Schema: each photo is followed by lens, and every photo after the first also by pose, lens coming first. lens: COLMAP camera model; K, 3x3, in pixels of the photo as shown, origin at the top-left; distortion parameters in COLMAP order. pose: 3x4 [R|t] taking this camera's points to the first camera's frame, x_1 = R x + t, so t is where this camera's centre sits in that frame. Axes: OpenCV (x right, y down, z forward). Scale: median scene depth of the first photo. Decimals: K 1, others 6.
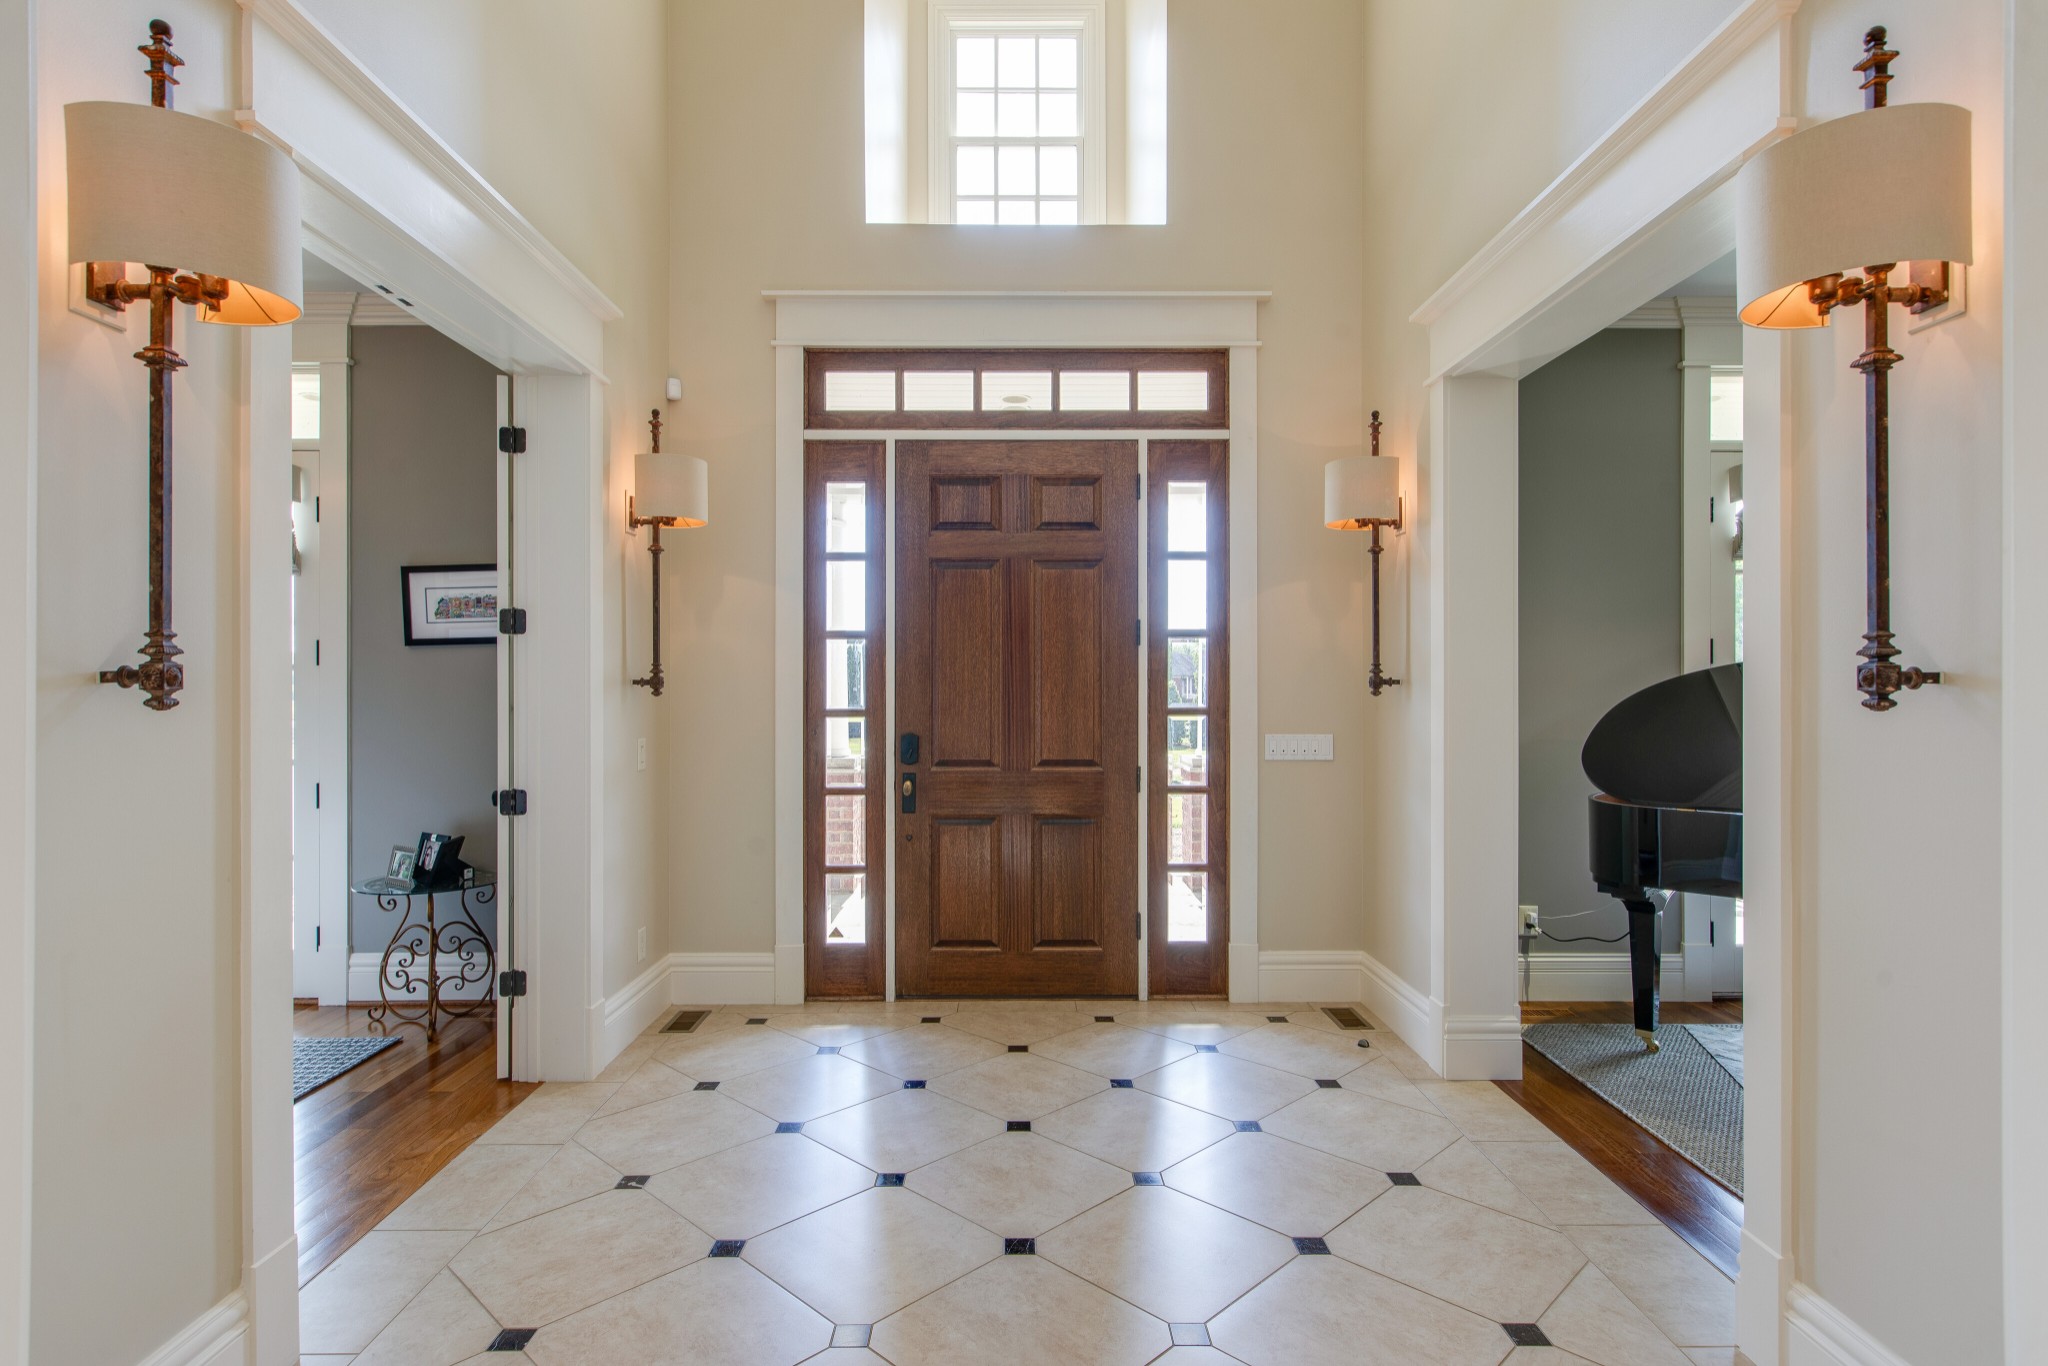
lens RADIAL K [[901.3, 0, 1021.9], [0, 901.3, 705.0], [0, 0, 1]] dist [0.000158, 0.000007]
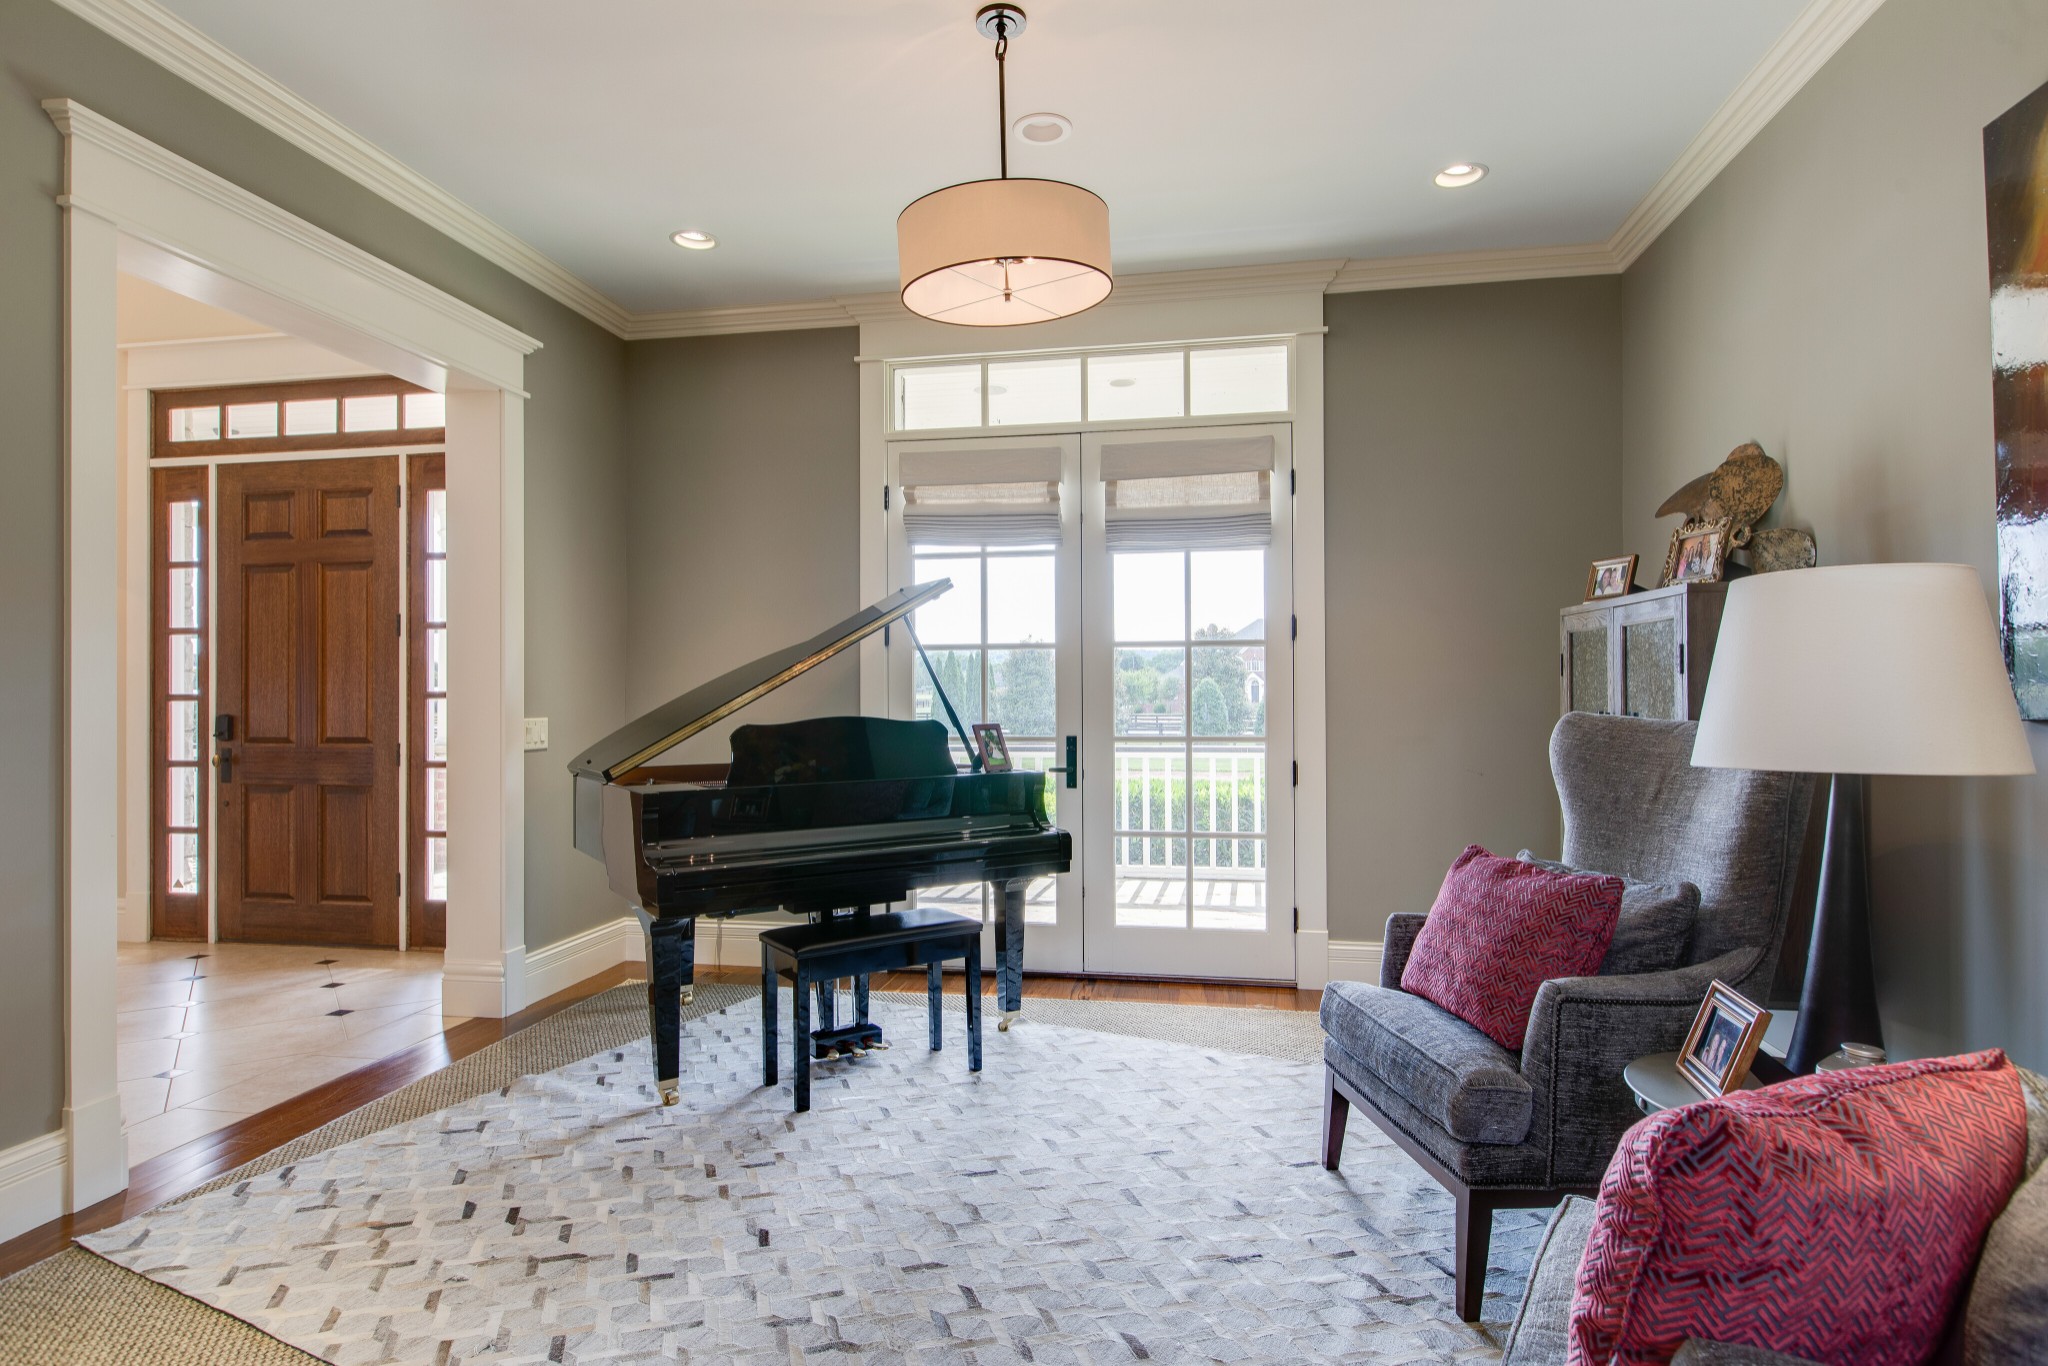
lens RADIAL K [[905.8, 0, 1018.0], [0, 905.8, 684.3], [0, 0, 1]] dist [0.001488, 0.000511]
pose [[0.988226, -0.005795, -0.152893, 1.067728], [0.005292, 0.999979, -0.003700, 0.002040], [0.152911, 0.002848, 0.988236, -0.006131]]
